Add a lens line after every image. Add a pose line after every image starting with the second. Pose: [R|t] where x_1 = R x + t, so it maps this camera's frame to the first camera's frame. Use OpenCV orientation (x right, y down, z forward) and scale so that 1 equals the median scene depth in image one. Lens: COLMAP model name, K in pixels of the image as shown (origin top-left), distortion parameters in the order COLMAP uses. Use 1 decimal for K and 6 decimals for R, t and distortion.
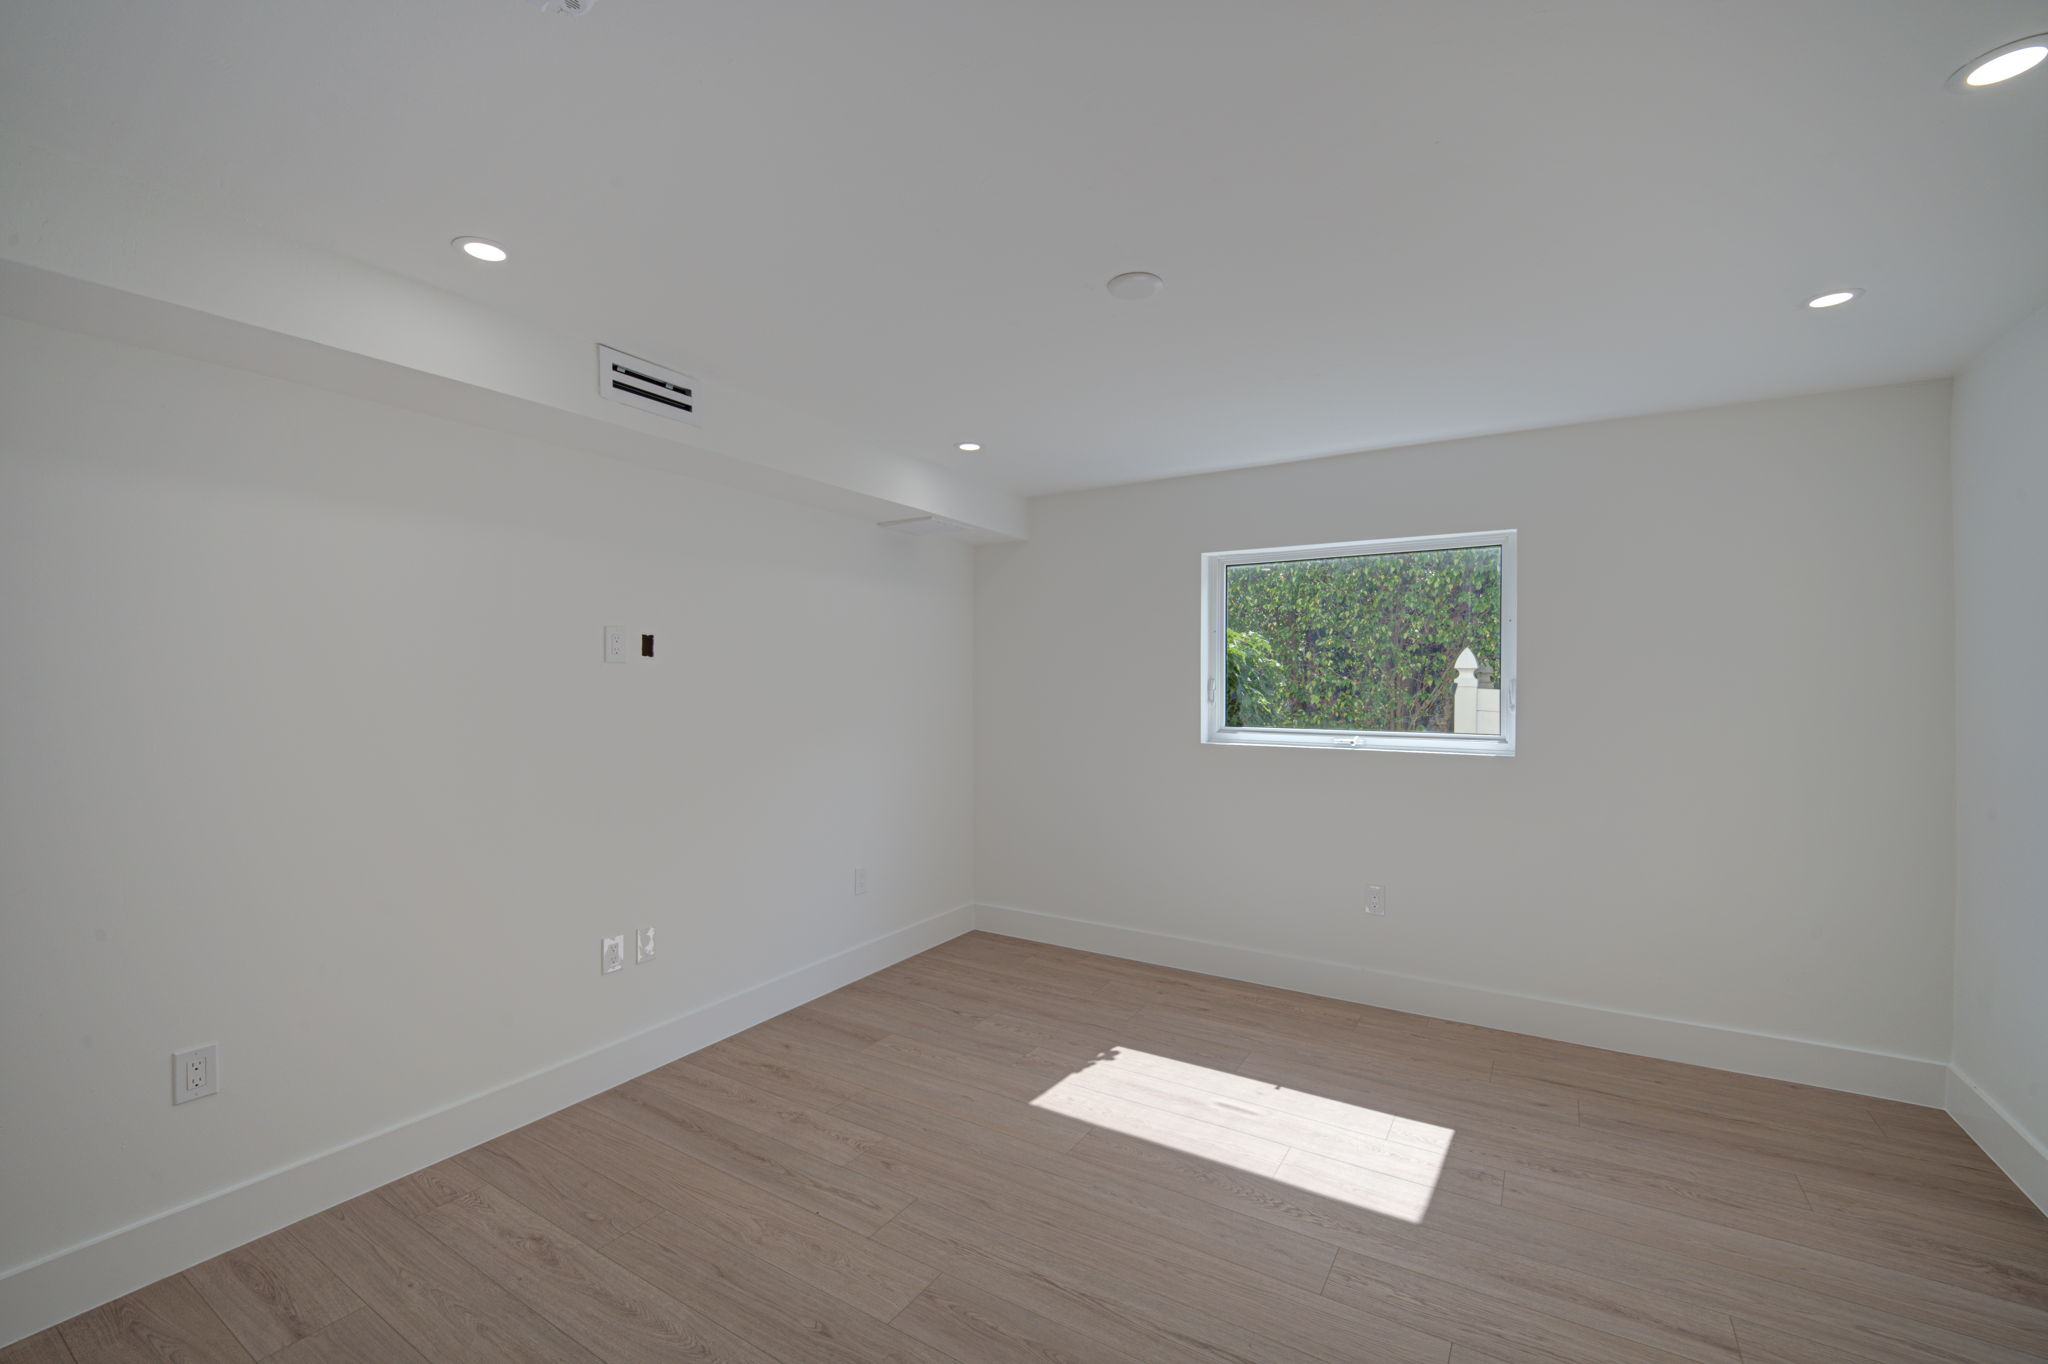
lens RADIAL K [[838.6, 0, 994.2], [0, 838.6, 664.0], [0, 0, 1]] dist [-0.000949, -0.005918]
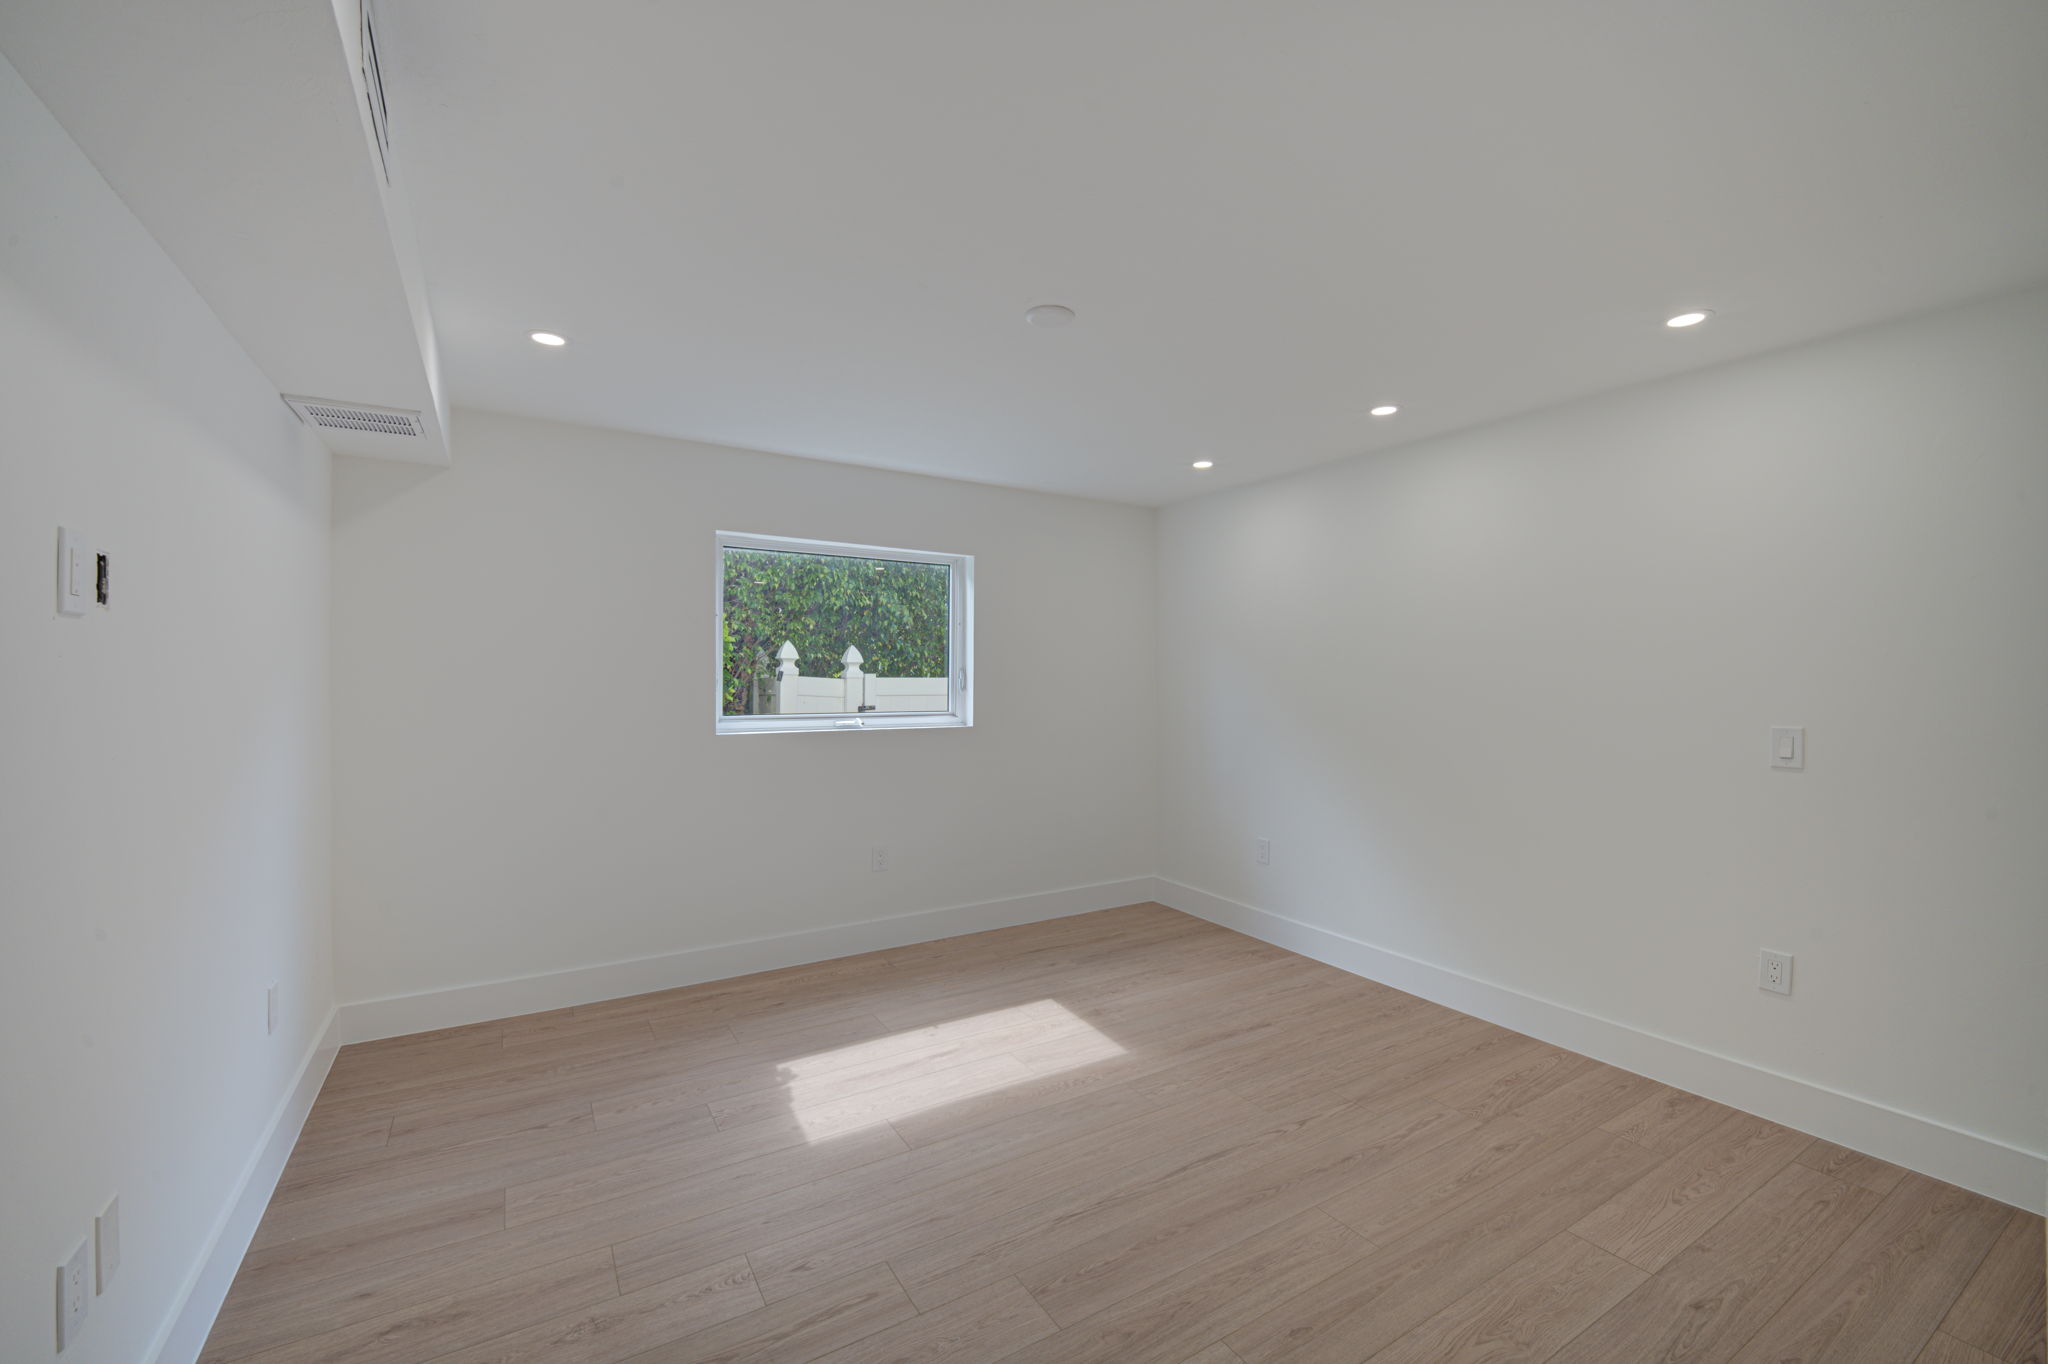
lens RADIAL K [[838.6, 0, 1027.9], [0, 838.6, 669.3], [0, 0, 1]] dist [-0.000949, -0.005918]
pose [[0.462892, -0.009053, 0.886368, -0.542267], [-0.014343, 0.999740, 0.017701, -0.009671], [-0.886298, -0.020907, 0.462642, 0.309889]]
